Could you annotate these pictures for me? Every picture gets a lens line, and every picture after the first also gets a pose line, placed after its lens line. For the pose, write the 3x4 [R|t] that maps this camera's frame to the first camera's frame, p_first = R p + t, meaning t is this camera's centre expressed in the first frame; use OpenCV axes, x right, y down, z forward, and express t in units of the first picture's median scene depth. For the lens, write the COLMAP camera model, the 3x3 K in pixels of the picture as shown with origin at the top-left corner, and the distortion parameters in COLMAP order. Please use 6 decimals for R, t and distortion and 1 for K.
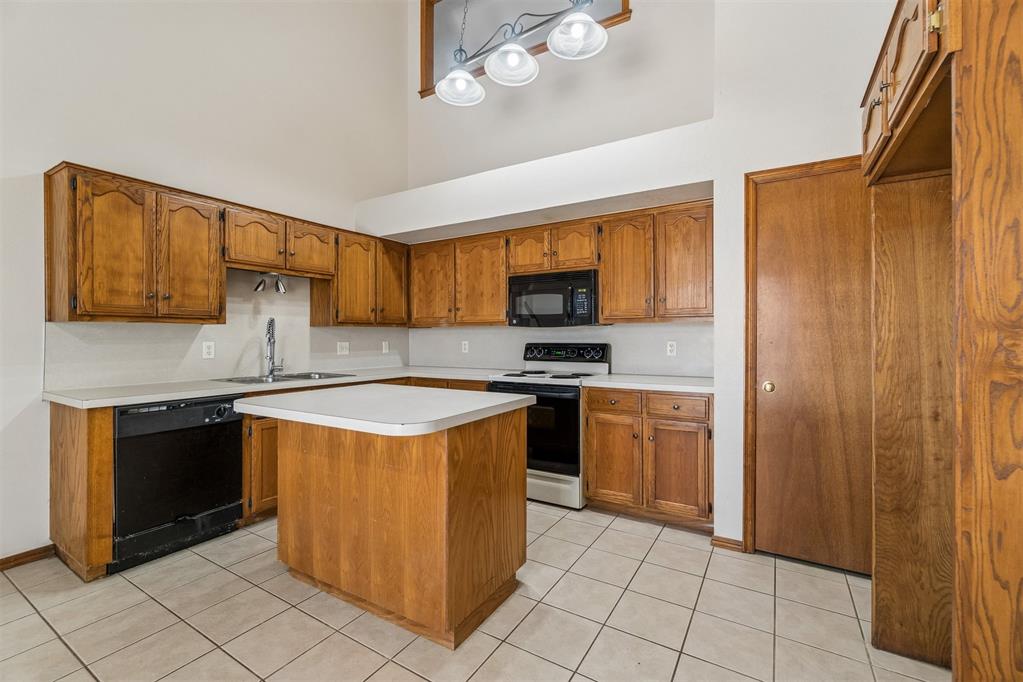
lens RADIAL K [[442.6, 0, 509.1], [0, 442.6, 336.4], [0, 0, 1]] dist [-0.001970, 0.000379]
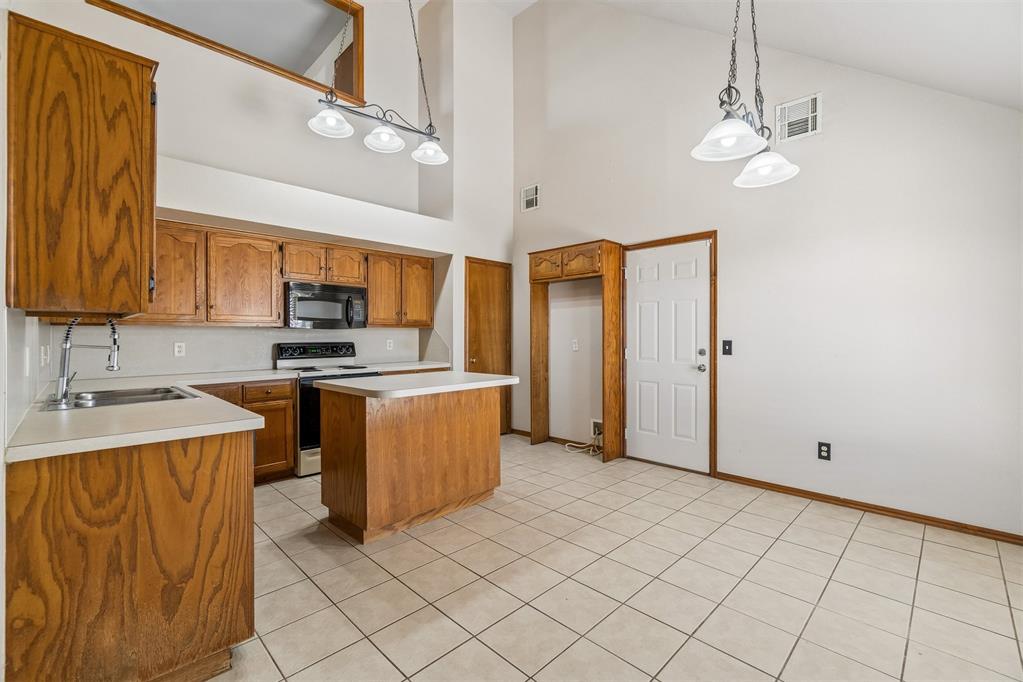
lens RADIAL K [[442.6, 0, 511.3], [0, 442.6, 337.0], [0, 0, 1]] dist [-0.001970, 0.000379]
pose [[0.233672, -0.001694, 0.972314, -1.142050], [0.002672, 0.999996, 0.001100, 0.000842], [-0.972312, 0.002341, 0.233675, 0.267453]]
